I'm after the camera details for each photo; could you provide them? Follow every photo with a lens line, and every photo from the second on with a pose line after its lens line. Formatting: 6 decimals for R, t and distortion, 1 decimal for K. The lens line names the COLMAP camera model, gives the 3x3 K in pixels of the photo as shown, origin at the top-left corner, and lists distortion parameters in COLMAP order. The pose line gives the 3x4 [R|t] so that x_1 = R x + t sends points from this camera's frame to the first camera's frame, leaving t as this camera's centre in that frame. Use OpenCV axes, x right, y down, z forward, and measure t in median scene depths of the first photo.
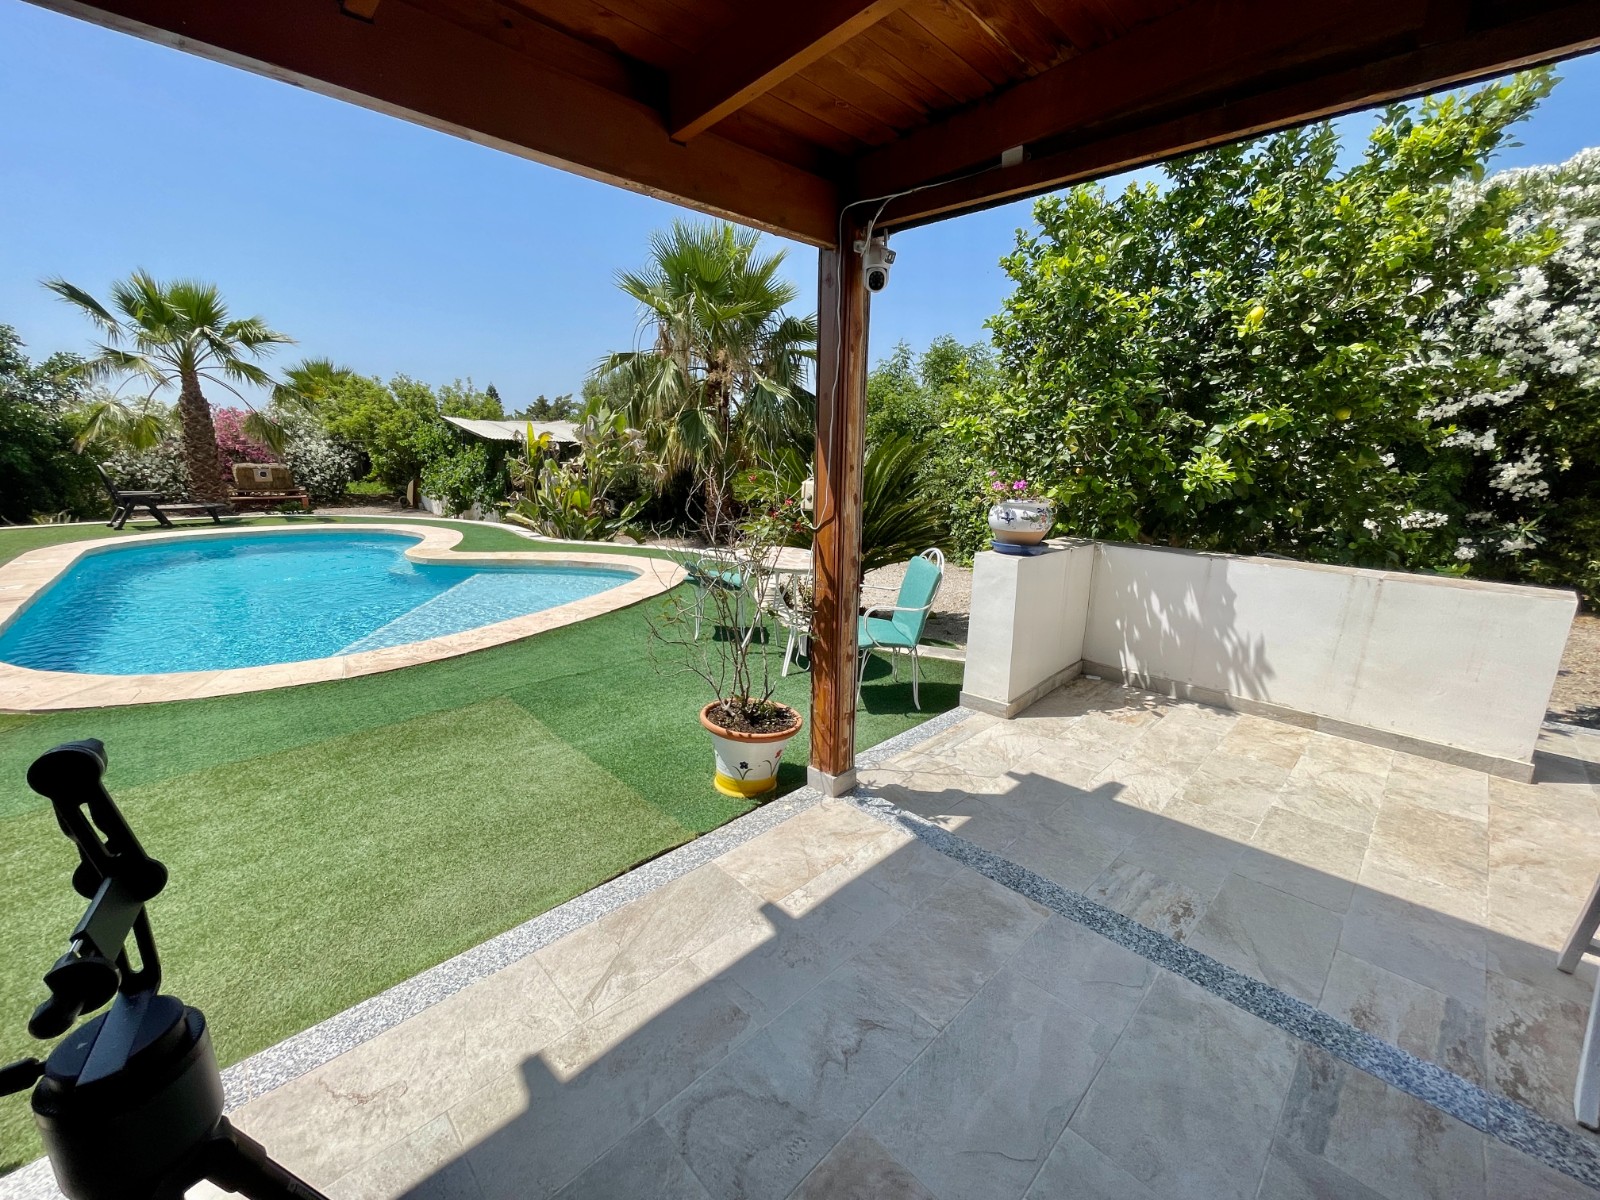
lens RADIAL K [[638.4, 0, 800.0], [0, 638.4, 600.0], [0, 0, 1]] dist [-0.018158, 0.007793]
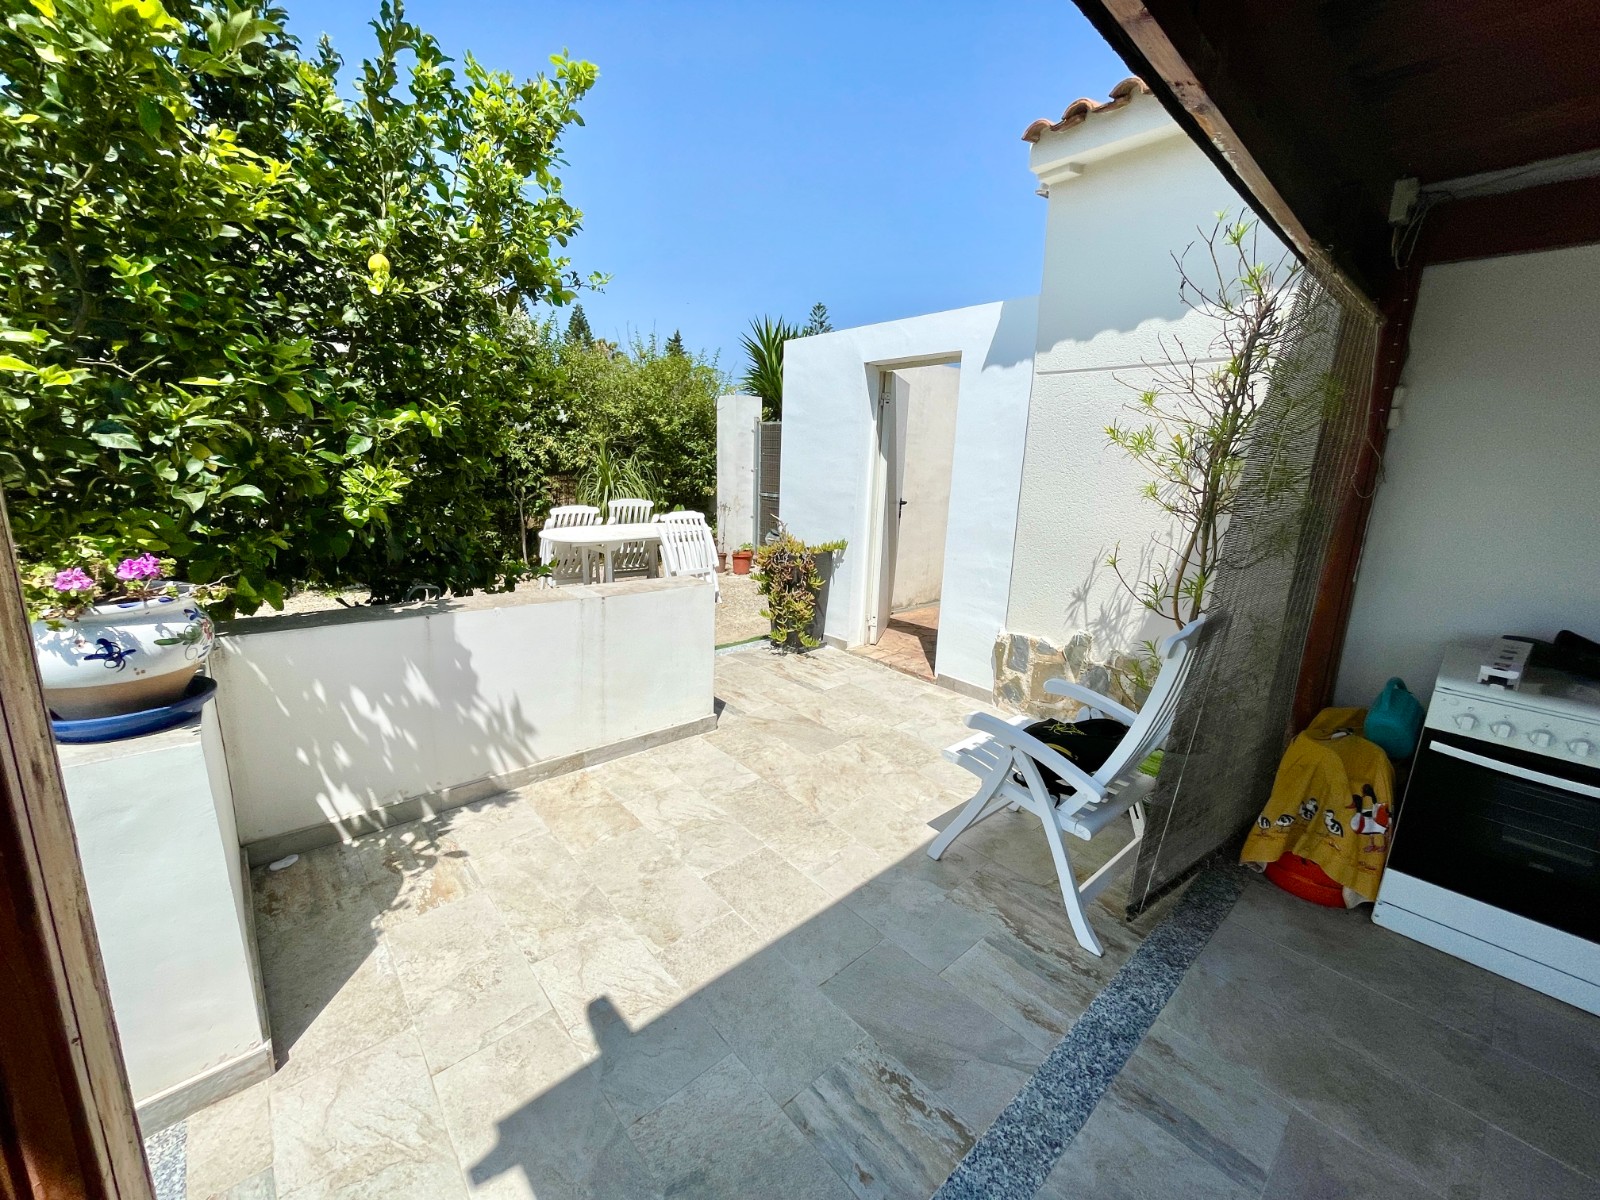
lens RADIAL K [[638.4, 0, 800.0], [0, 638.4, 600.0], [0, 0, 1]] dist [-0.018158, 0.007793]
pose [[0.043349, -0.226524, 0.973041, -0.015868], [0.185543, 0.958838, 0.214951, -0.159374], [-0.981680, 0.171223, 0.083594, 0.542488]]
